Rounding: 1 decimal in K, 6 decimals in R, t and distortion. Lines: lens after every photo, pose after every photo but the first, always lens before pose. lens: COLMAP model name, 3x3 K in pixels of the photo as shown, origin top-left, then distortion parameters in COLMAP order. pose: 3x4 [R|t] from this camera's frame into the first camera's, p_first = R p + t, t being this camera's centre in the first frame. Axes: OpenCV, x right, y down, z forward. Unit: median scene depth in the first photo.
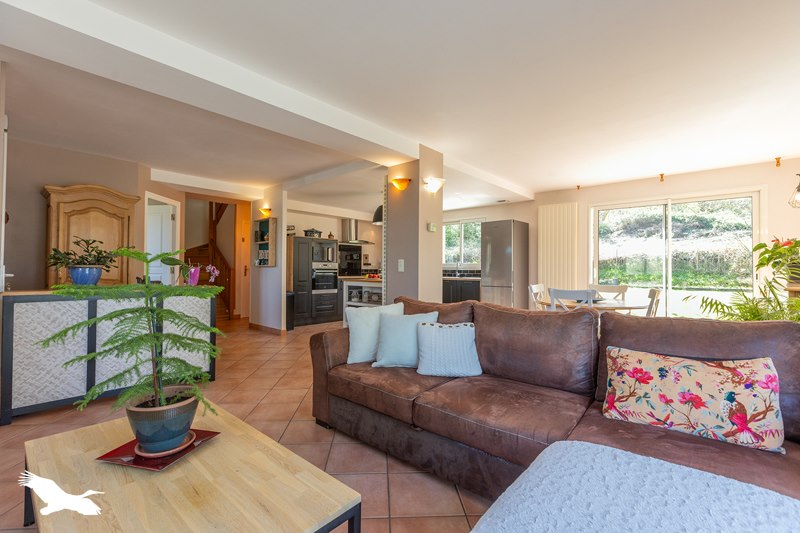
lens RADIAL K [[339.1, 0, 395.9], [0, 339.1, 267.0], [0, 0, 1]] dist [0.019800, -0.000003]
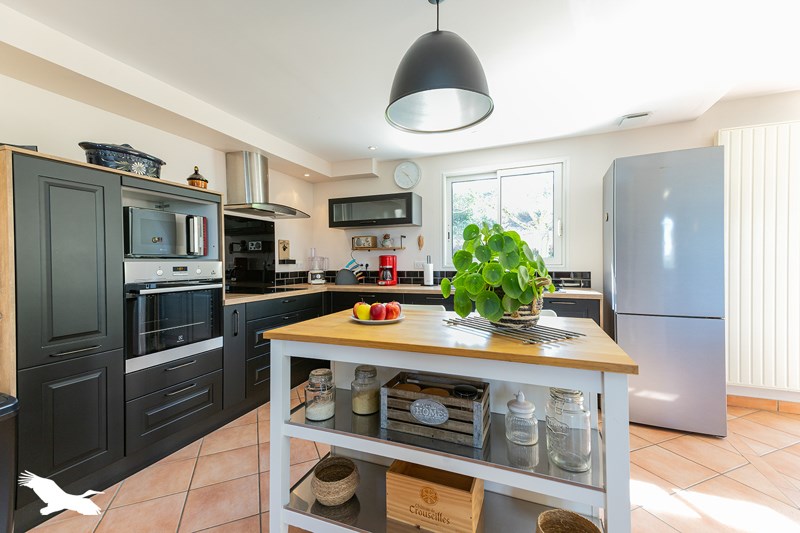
lens RADIAL K [[339.1, 0, 395.9], [0, 339.1, 267.0], [0, 0, 1]] dist [0.019800, -0.000003]
pose [[0.944692, -0.019381, 0.327384, -0.117605], [0.012746, 0.999668, 0.022400, -0.011104], [-0.327710, -0.016989, 0.944626, 0.609776]]
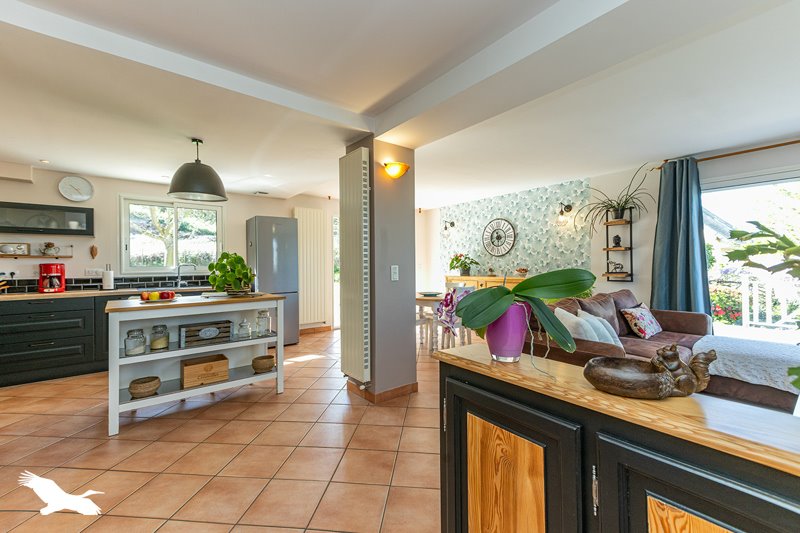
lens RADIAL K [[339.1, 0, 395.9], [0, 339.1, 267.0], [0, 0, 1]] dist [0.019800, -0.000003]
pose [[0.181738, -0.014652, 0.983238, -0.415728], [0.007512, 0.999880, 0.013512, -0.015574], [-0.983318, 0.004931, 0.181827, 0.467741]]
